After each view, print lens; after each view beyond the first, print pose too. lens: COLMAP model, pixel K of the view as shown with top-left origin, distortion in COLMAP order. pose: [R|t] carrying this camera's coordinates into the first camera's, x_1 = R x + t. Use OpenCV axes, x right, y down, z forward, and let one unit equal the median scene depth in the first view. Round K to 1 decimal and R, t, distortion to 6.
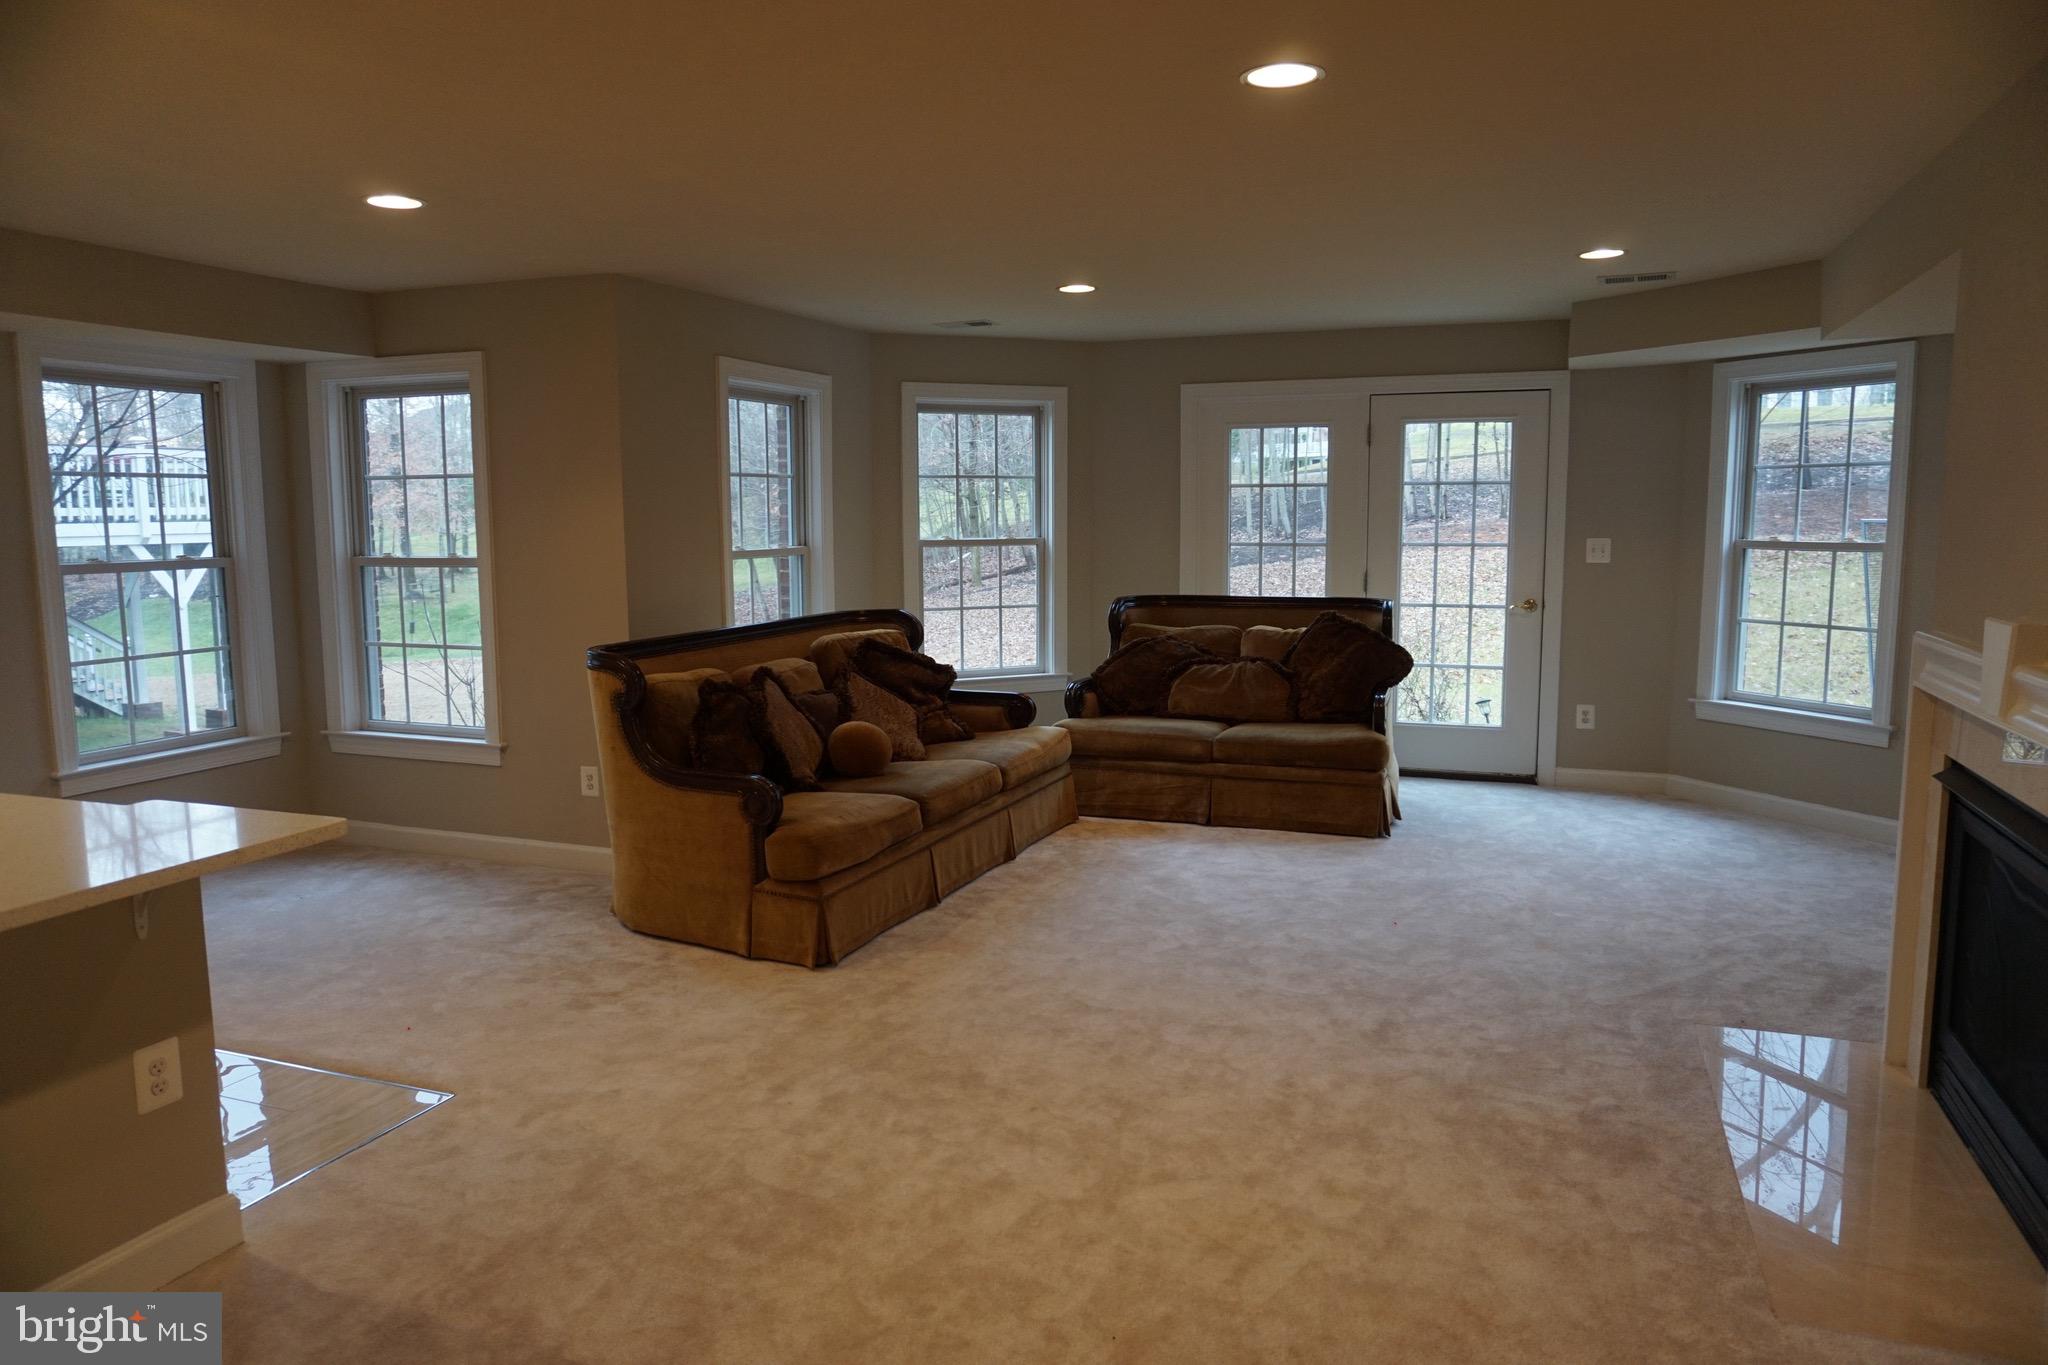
lens RADIAL K [[1331.8, 0, 1024.2], [0, 1331.8, 670.3], [0, 0, 1]] dist [-0.062376, 0.034574]
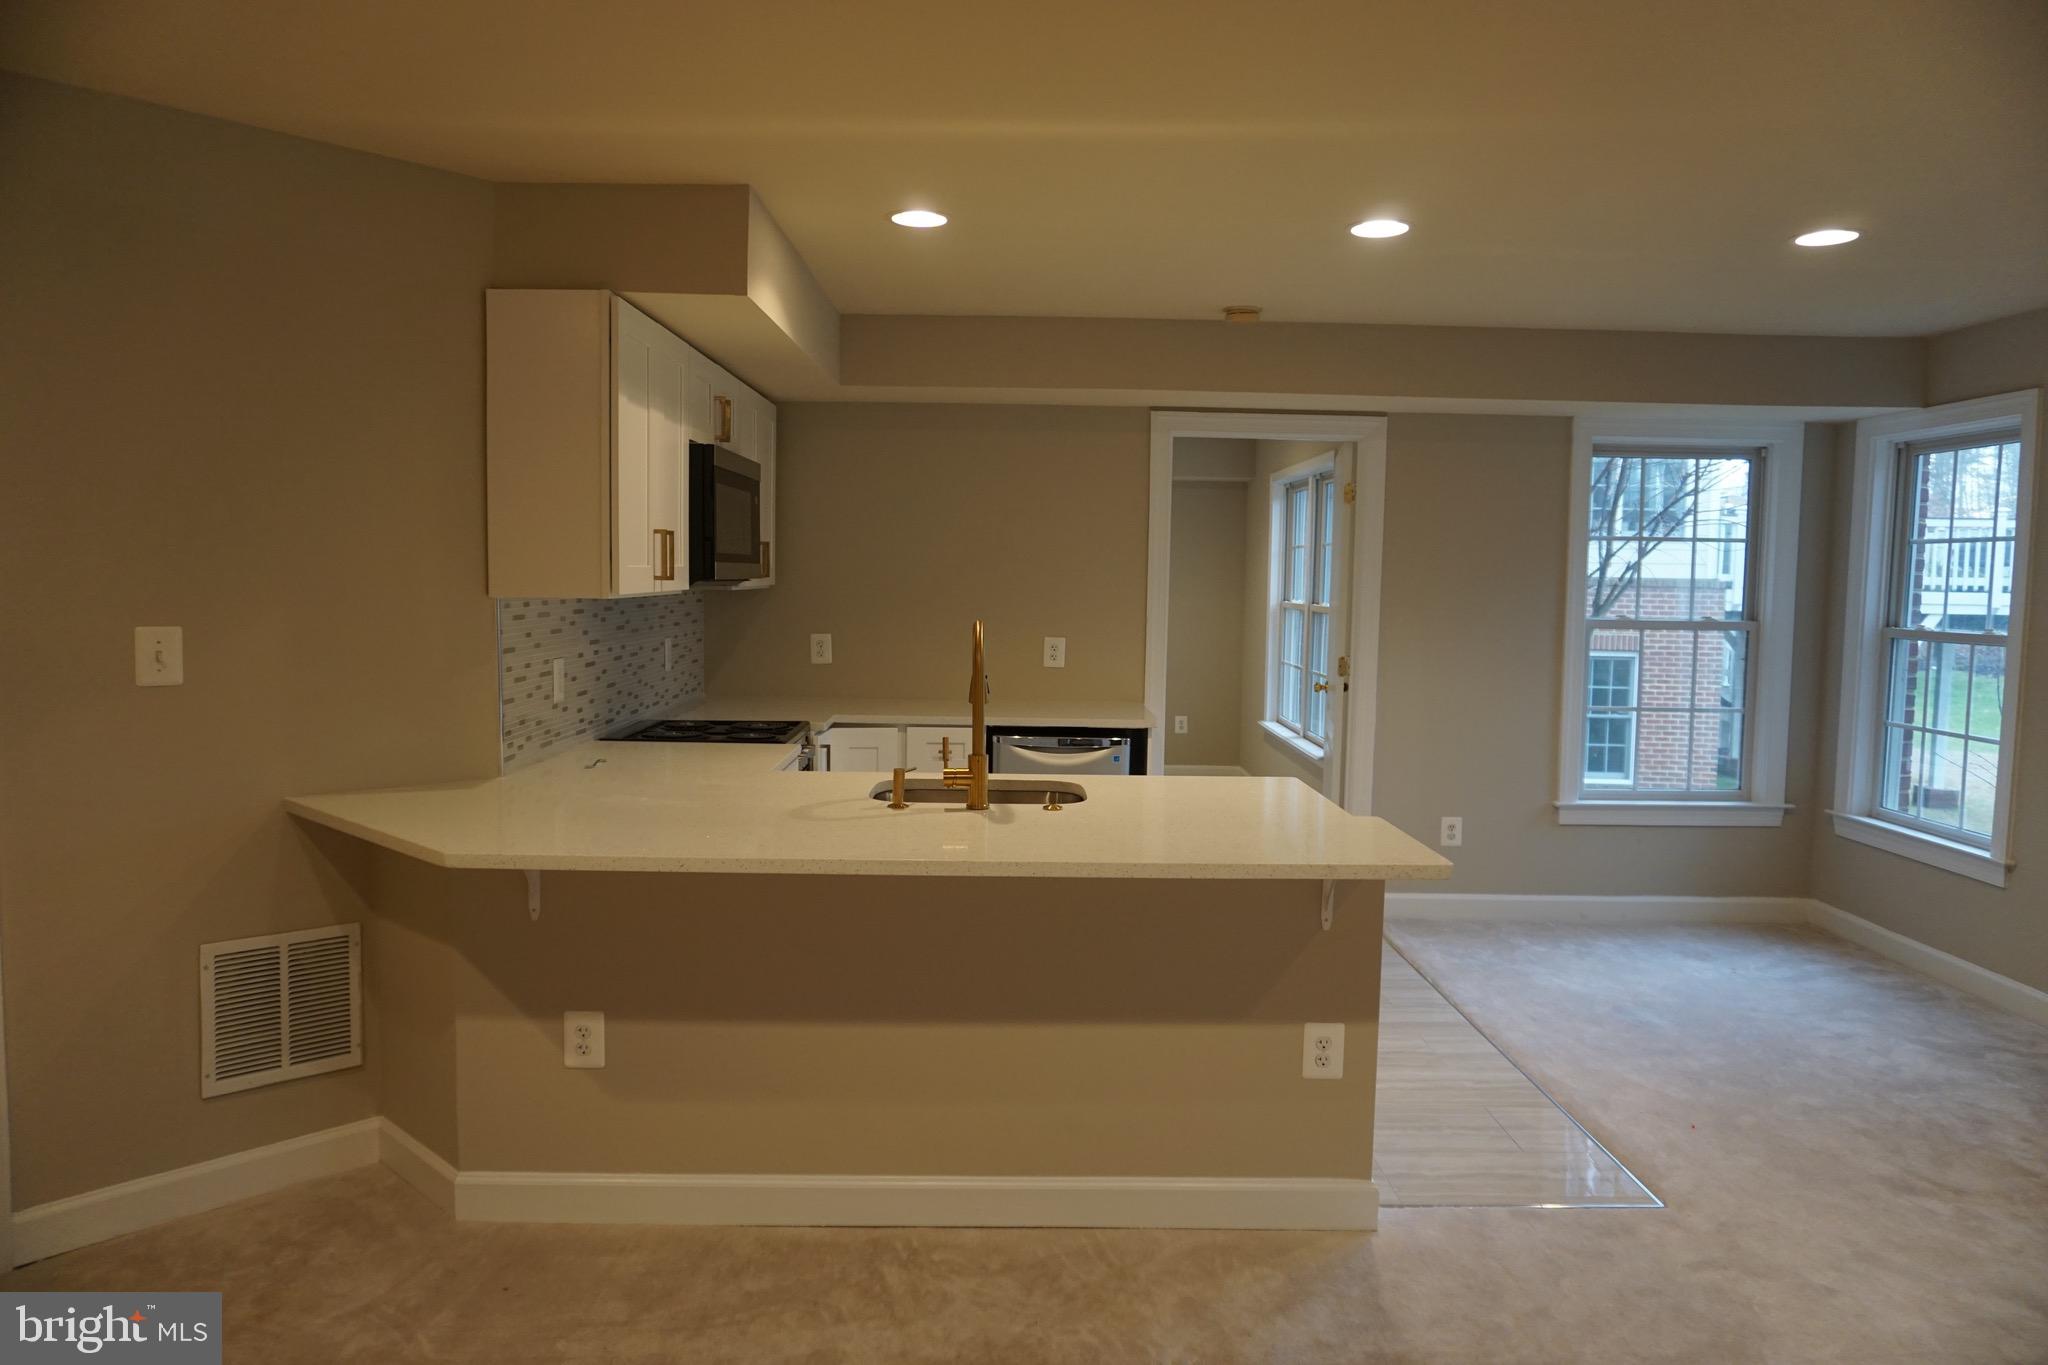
lens RADIAL K [[1331.8, 0, 1024.2], [0, 1331.8, 670.3], [0, 0, 1]] dist [-0.062376, 0.034574]
pose [[0.362697, 0.078284, -0.928613, 0.141465], [-0.127259, 0.991291, 0.033863, -0.013684], [0.923177, 0.105893, 0.369501, 0.134697]]
